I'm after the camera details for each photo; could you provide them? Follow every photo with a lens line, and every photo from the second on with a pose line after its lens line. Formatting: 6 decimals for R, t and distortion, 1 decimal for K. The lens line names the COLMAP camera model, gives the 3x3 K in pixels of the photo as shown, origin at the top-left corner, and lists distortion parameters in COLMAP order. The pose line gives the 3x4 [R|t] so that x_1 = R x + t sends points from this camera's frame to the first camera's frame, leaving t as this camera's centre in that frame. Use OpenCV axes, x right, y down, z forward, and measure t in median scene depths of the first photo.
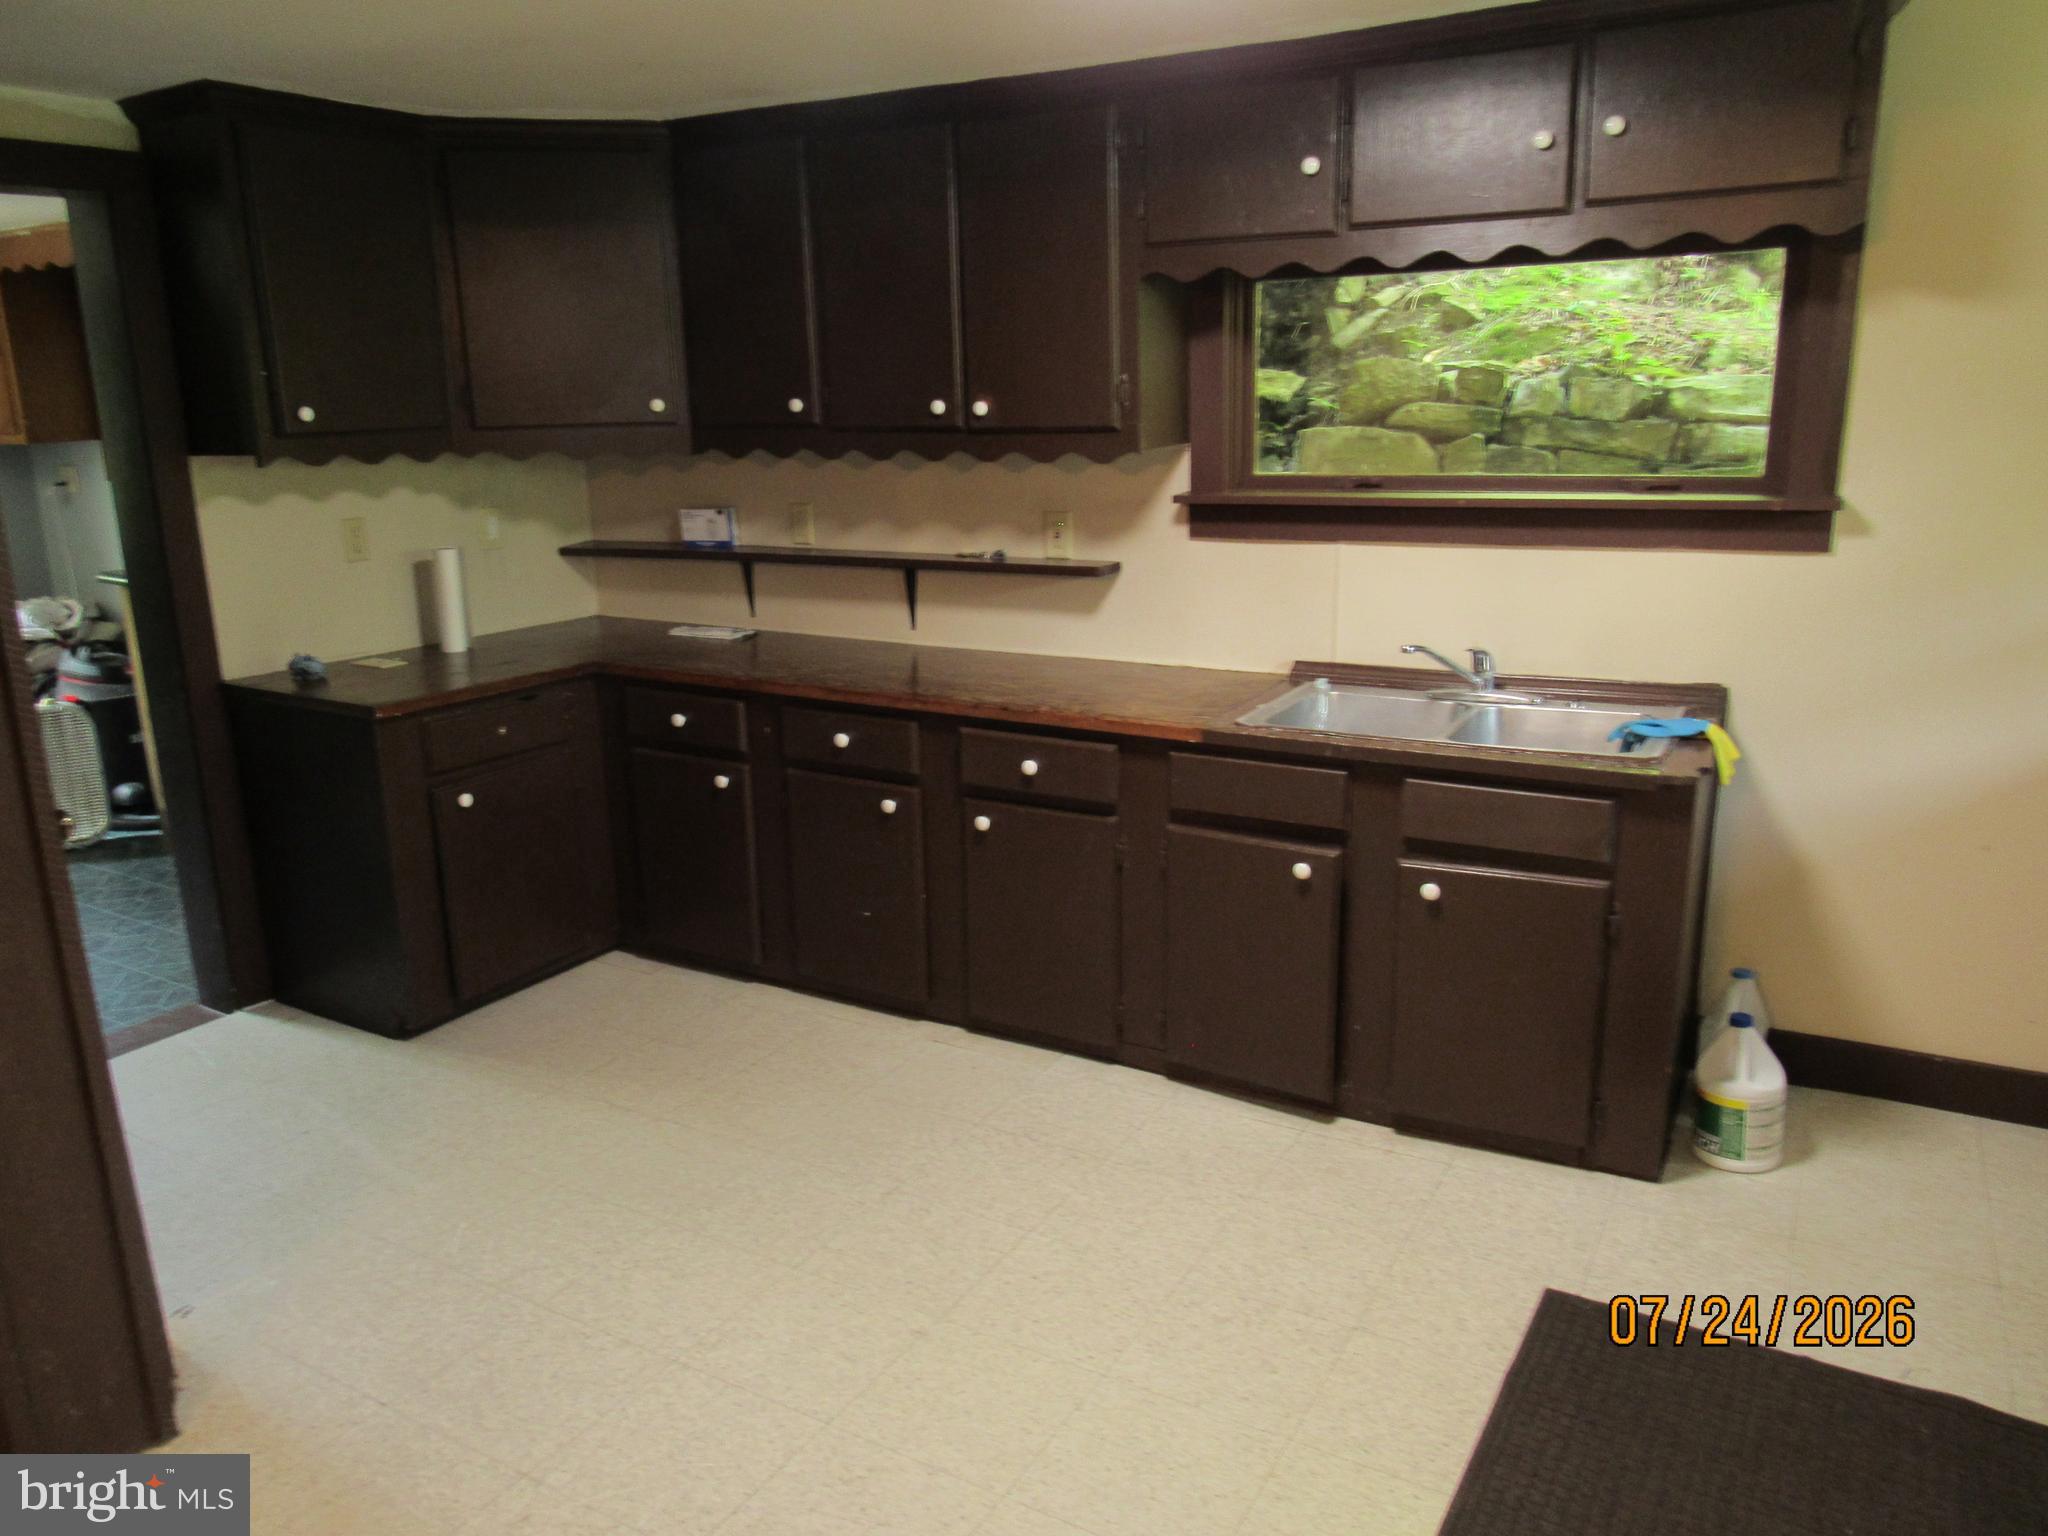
lens RADIAL K [[1473.9, 0, 1025.0], [0, 1473.9, 766.4], [0, 0, 1]] dist [-0.010219, -0.011405]
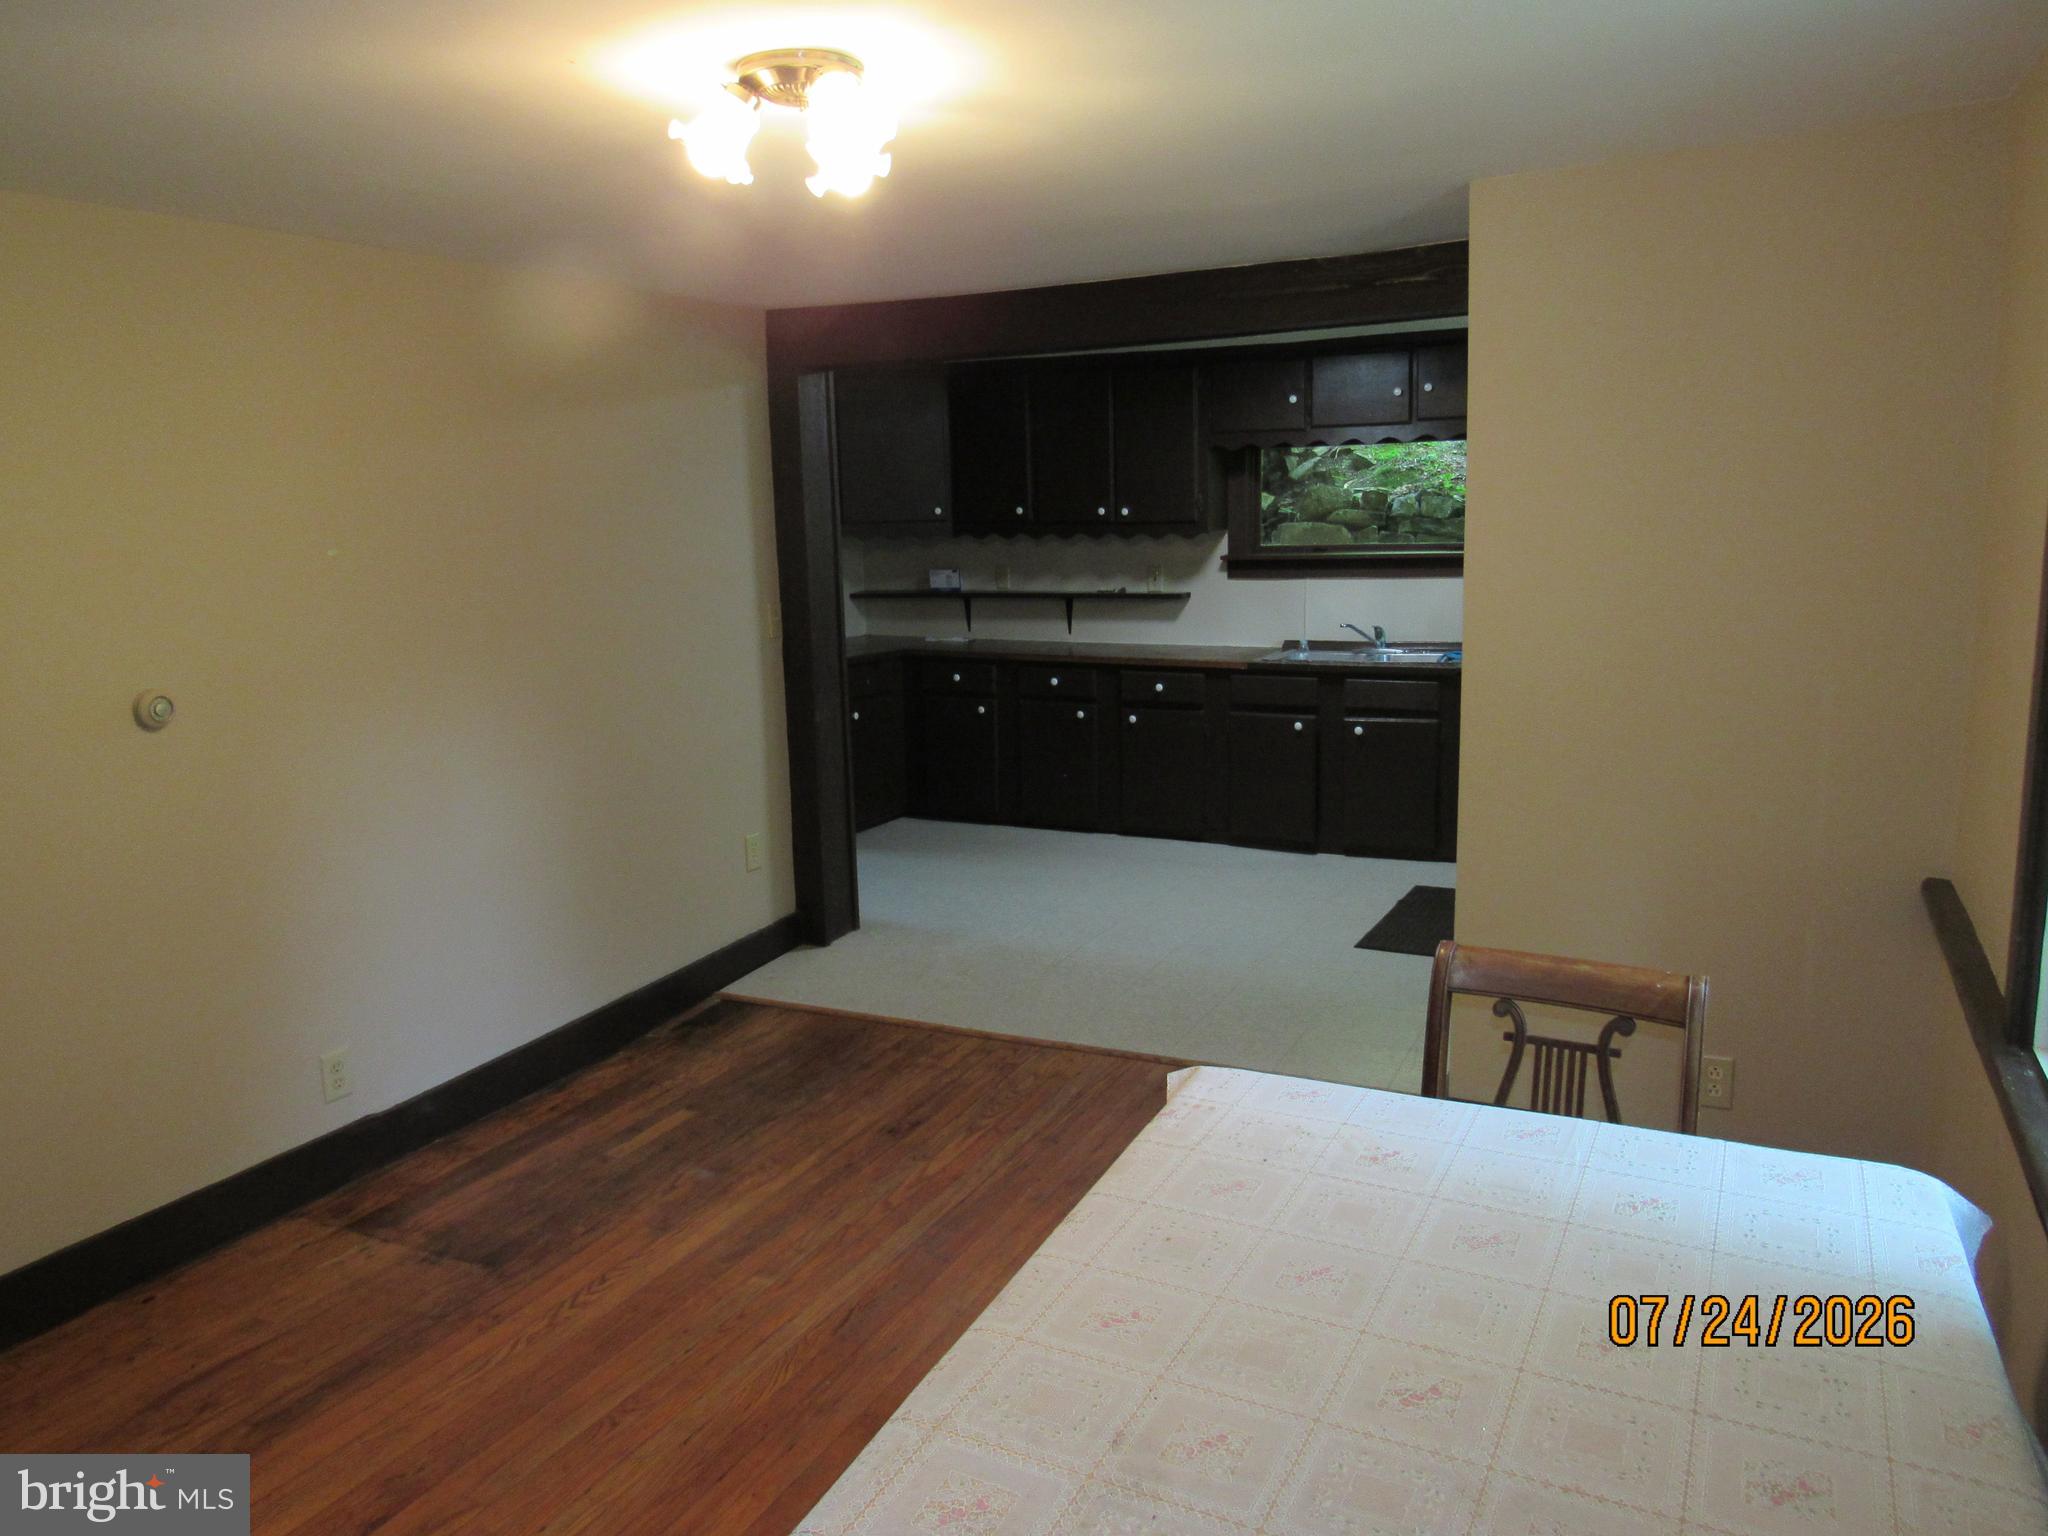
lens RADIAL K [[1473.9, 0, 1024.0], [0, 1473.9, 770.0], [0, 0, 1]] dist [-0.010219, -0.011405]
pose [[0.998371, -0.011030, 0.055976, -0.251005], [0.015148, 0.997166, -0.073689, 0.219524], [-0.055005, 0.074417, 0.995709, -0.834907]]
